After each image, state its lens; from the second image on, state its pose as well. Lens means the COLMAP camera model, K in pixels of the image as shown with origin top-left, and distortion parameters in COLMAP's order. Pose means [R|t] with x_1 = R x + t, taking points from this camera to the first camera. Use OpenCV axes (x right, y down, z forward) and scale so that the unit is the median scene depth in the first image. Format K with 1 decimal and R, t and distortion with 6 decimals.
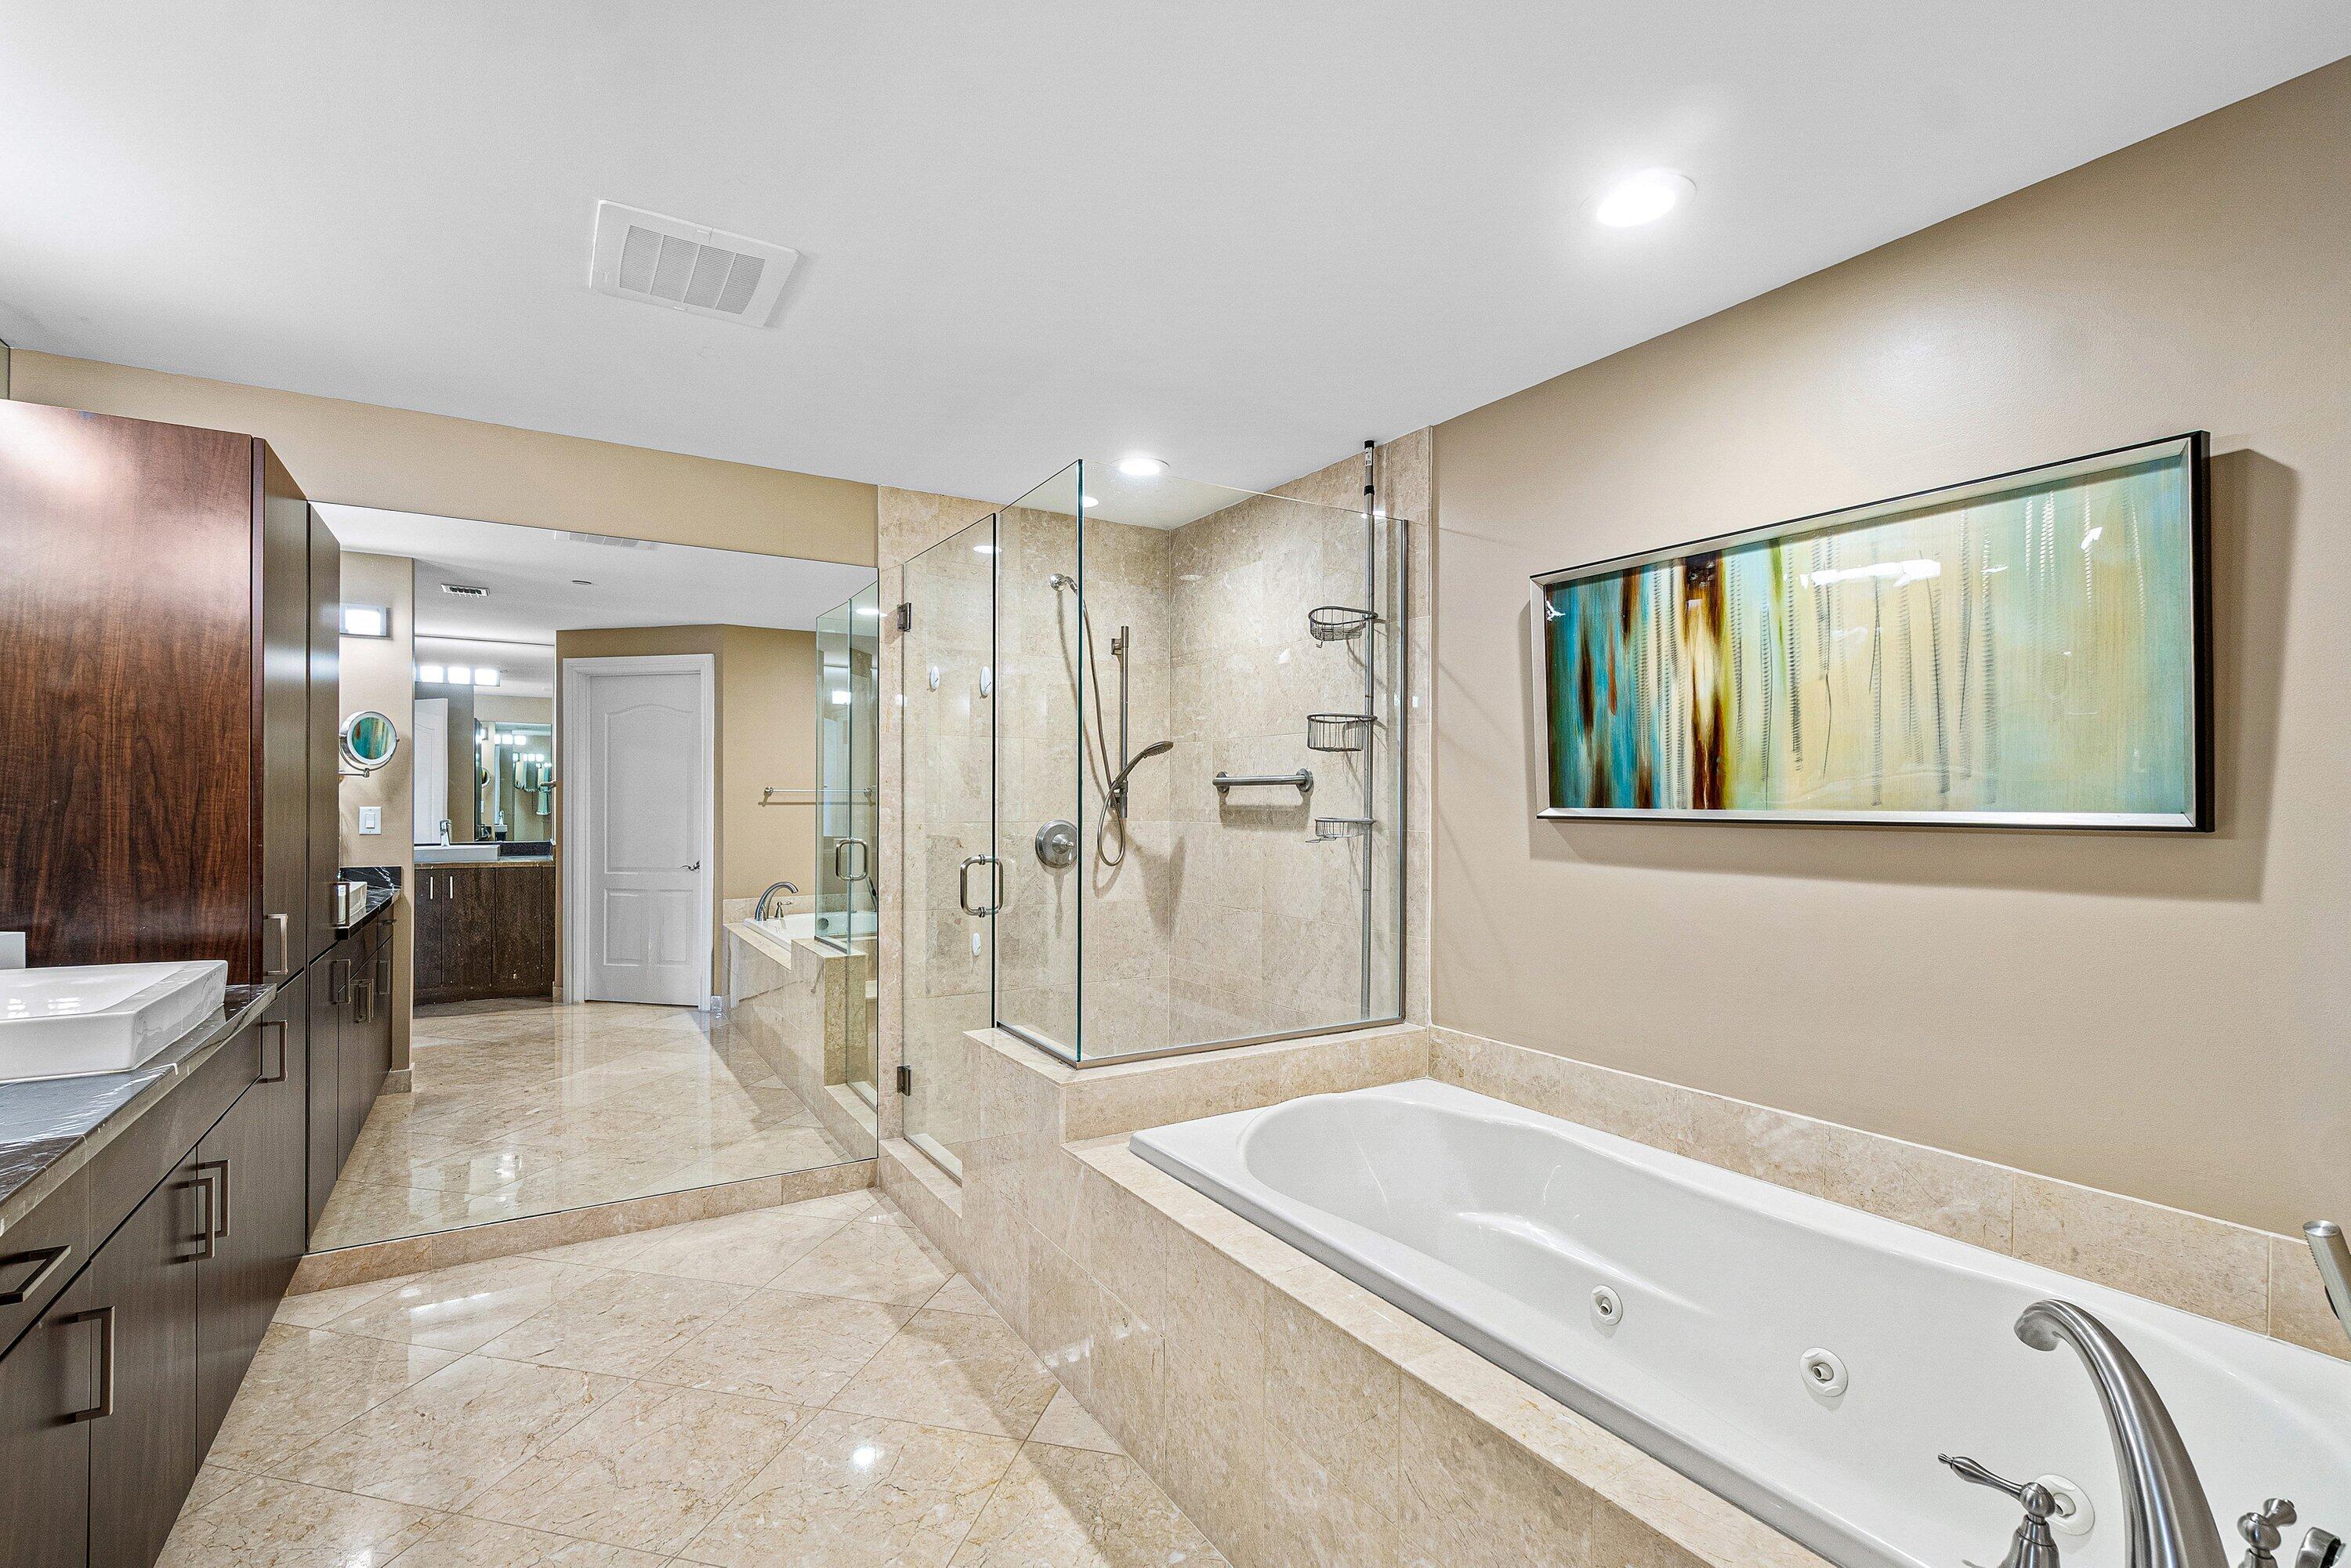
lens RADIAL K [[1030.5, 0, 1177.9], [0, 1030.5, 772.4], [0, 0, 1]] dist [-0.002109, -0.000241]
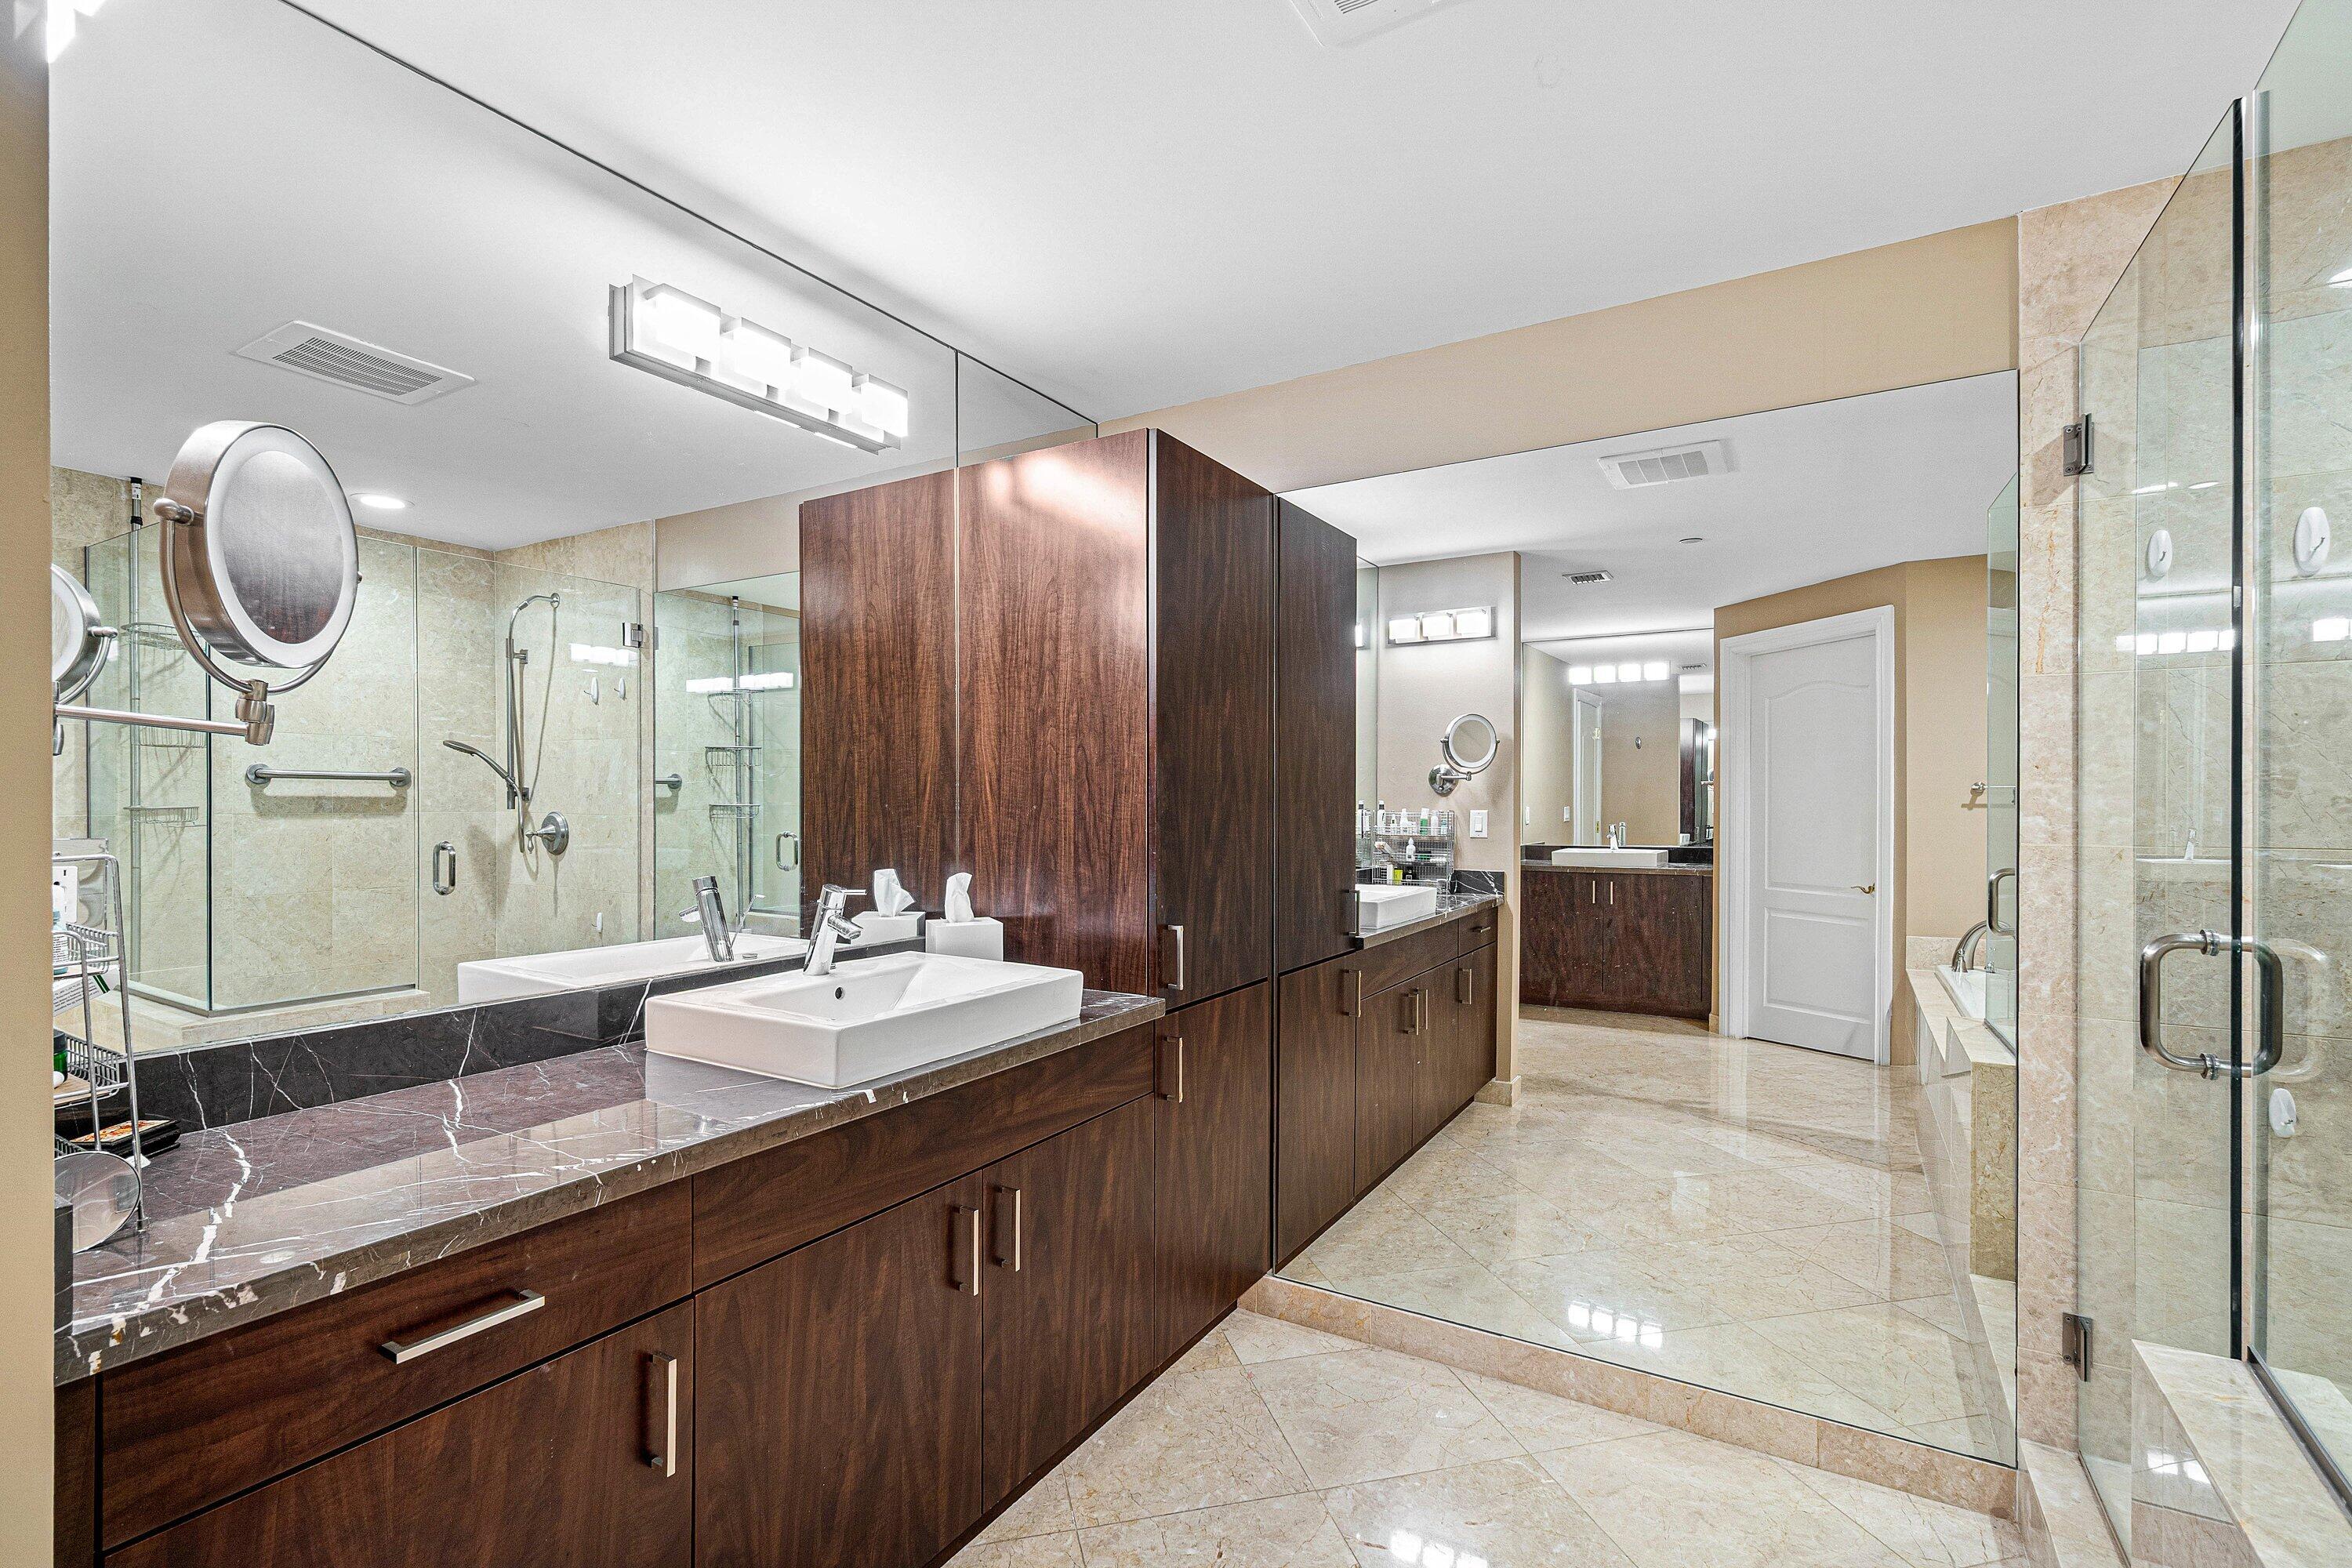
lens RADIAL K [[1071.7, 0, 1181.8], [0, 1071.7, 805.7], [0, 0, 1]] dist [-0.000156, 0.000123]
pose [[0.455962, -0.000882, -0.889999, 0.011328], [0.028684, 0.999495, 0.013704, 0.013820], [0.889537, -0.031777, 0.455757, 0.559841]]
